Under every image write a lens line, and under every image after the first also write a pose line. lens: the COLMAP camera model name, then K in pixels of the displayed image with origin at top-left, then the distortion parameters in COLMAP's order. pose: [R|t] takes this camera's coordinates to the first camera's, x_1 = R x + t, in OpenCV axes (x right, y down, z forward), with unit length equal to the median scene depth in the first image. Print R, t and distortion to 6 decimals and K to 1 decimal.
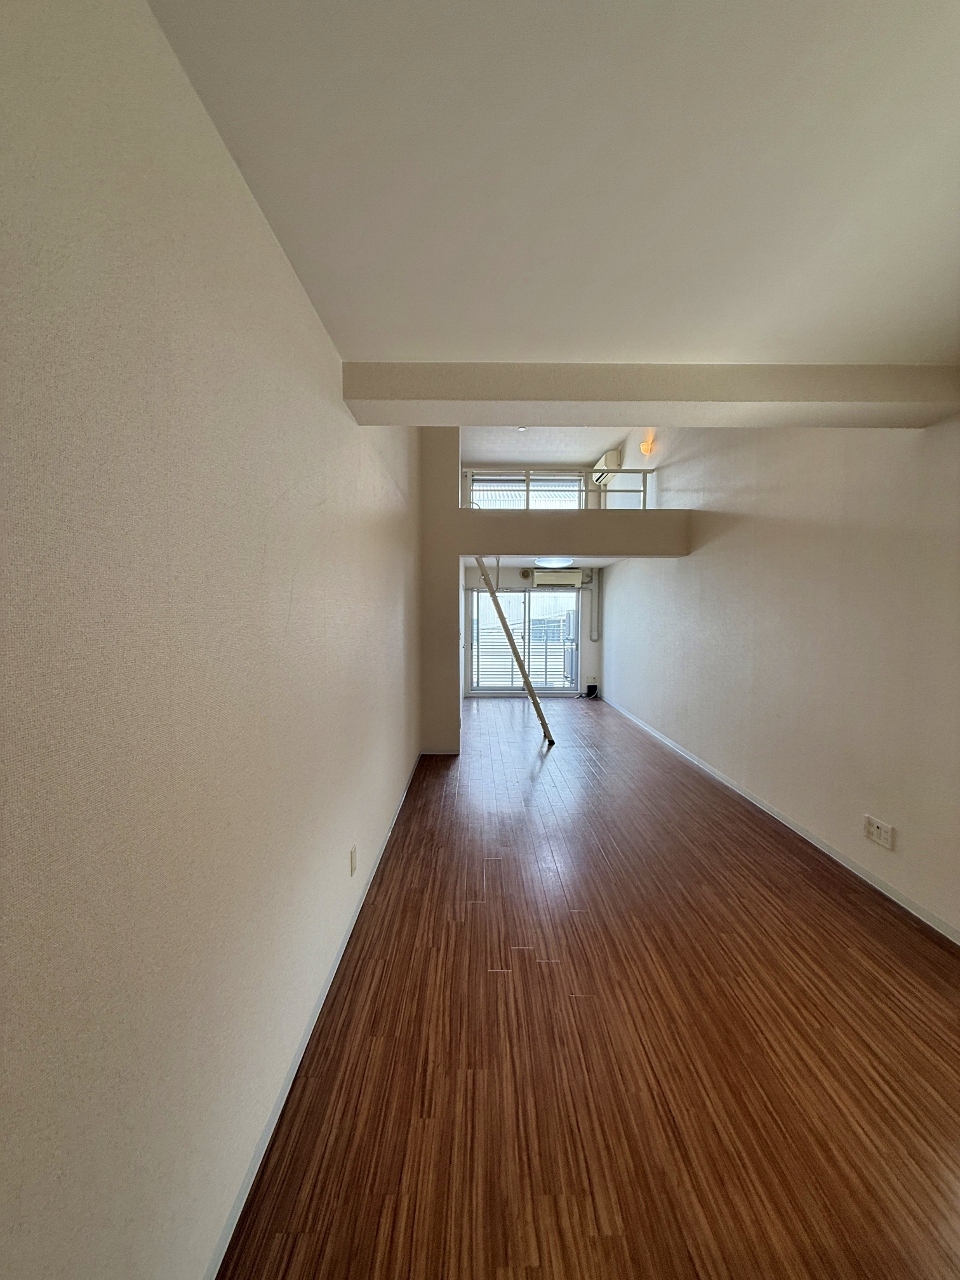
lens RADIAL K [[512.0, 0, 485.0], [0, 512.0, 639.1], [0, 0, 1]] dist [0.000394, 0.000191]
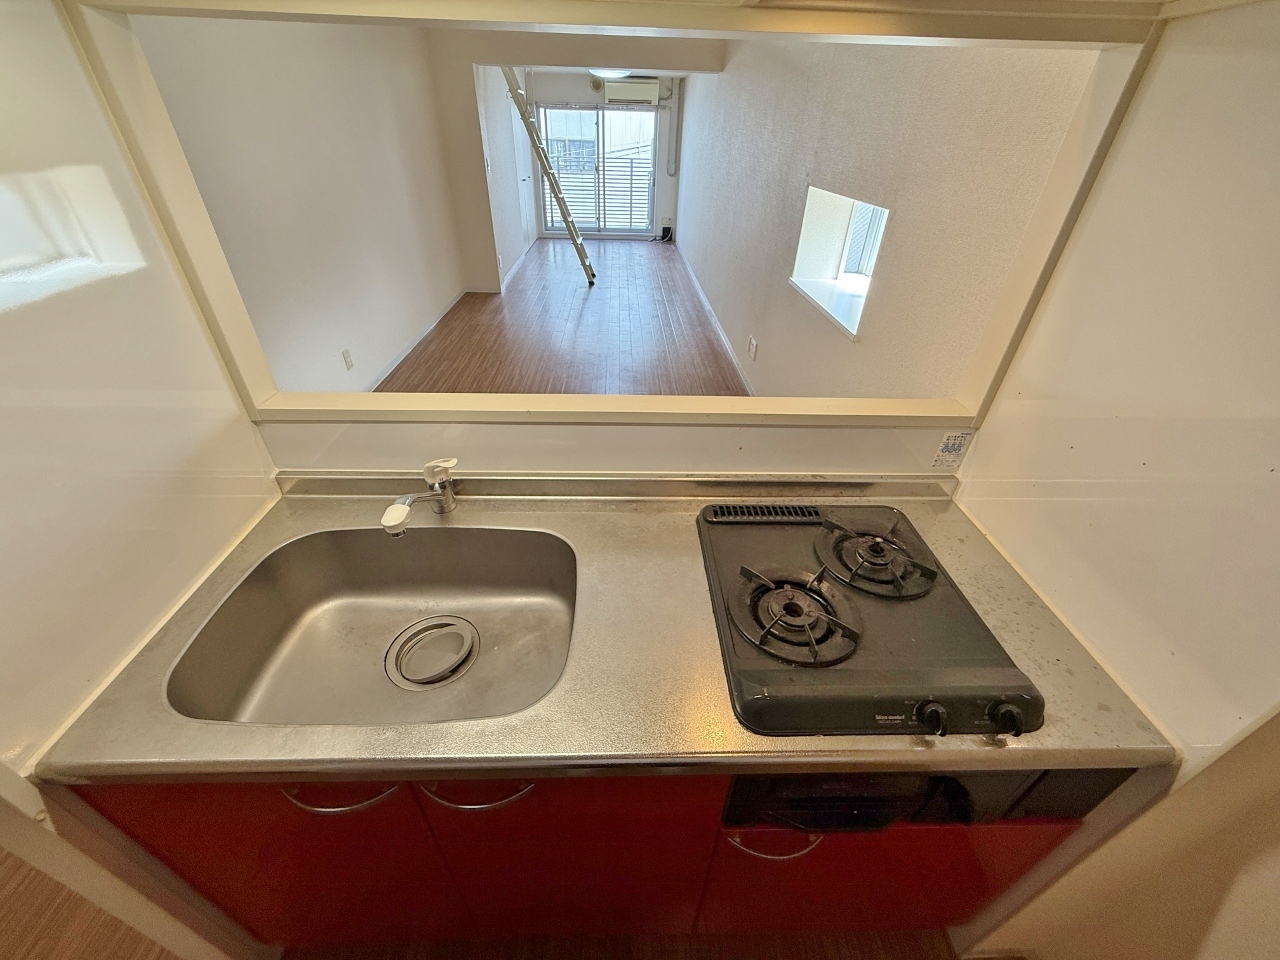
lens RADIAL K [[512.0, 0, 638.4], [0, 512.0, 480.3], [0, 0, 1]] dist [0.000394, 0.000191]
pose [[0.999669, 0.009545, 0.023878, 0.136296], [-0.020606, 0.852808, 0.521818, -0.008240], [-0.015383, -0.522138, 0.852722, -0.100048]]
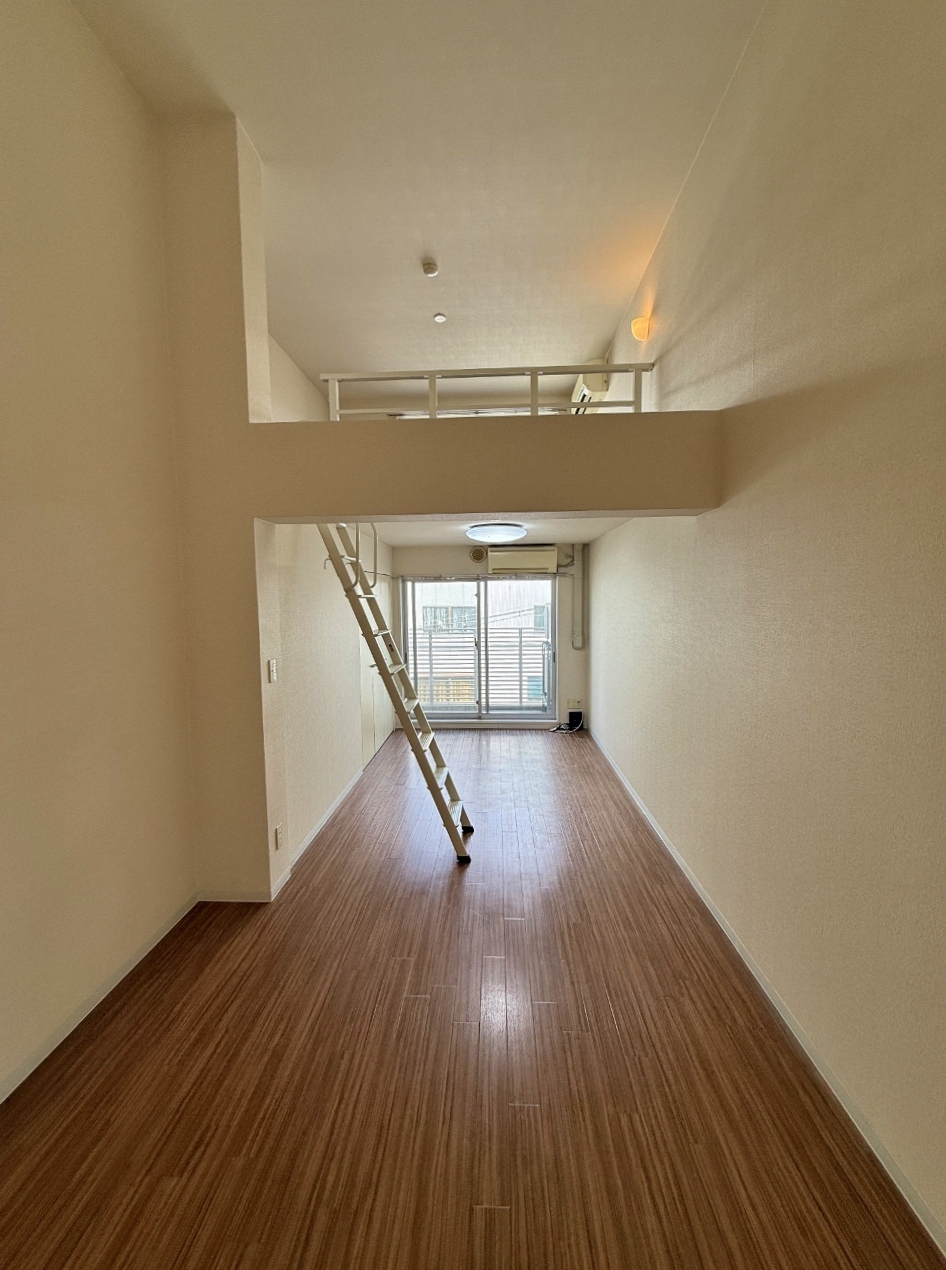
lens RADIAL K [[508.0, 0, 479.7], [0, 508.0, 634.1], [0, 0, 1]] dist [0.000394, 0.000191]
pose [[0.998461, -0.012689, -0.053983, 0.118498], [0.014142, 0.999546, 0.026622, -0.037392], [0.053620, -0.027344, 0.998187, 0.305450]]
